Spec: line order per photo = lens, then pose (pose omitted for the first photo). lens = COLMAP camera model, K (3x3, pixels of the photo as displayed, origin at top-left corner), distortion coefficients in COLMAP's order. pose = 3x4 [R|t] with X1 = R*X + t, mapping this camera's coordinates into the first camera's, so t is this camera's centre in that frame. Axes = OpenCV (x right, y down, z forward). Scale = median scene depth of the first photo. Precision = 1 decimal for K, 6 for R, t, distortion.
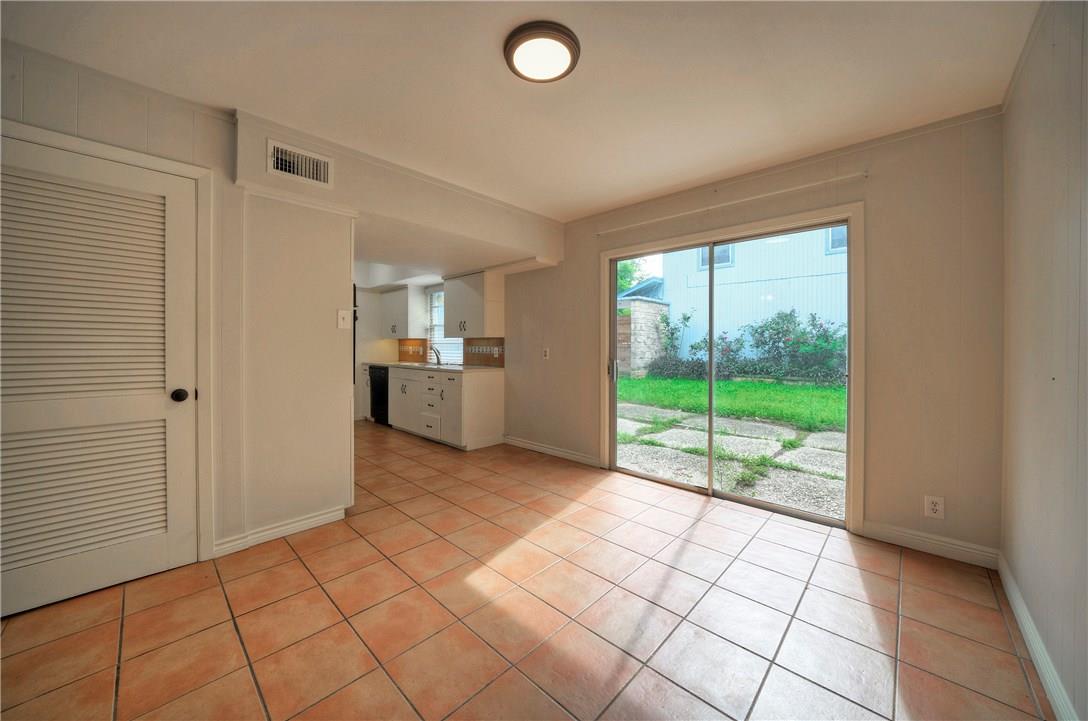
lens RADIAL K [[395.1, 0, 543.3], [0, 395.1, 348.9], [0, 0, 1]] dist [0.000175, 0.000338]
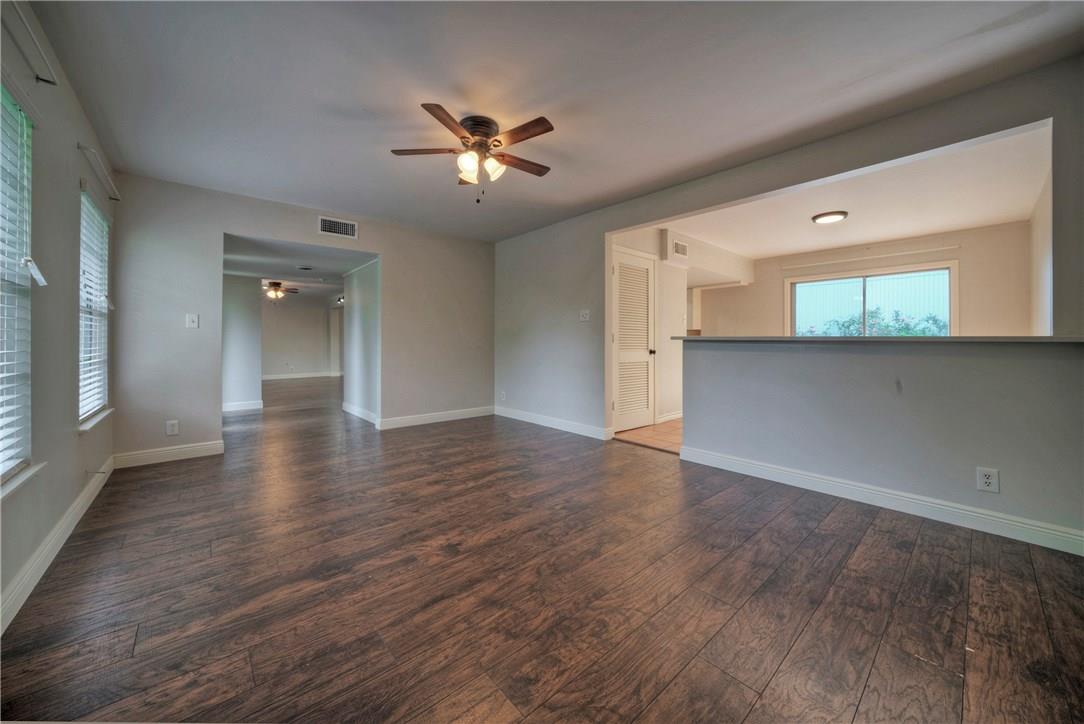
lens RADIAL K [[393.7, 0, 543.9], [0, 393.7, 340.5], [0, 0, 1]] dist [0.000175, 0.000338]
pose [[0.996923, -0.001879, -0.078370, -0.634493], [0.000996, 0.999936, -0.011304, 0.033962], [0.078386, 0.011191, 0.996860, -0.647047]]
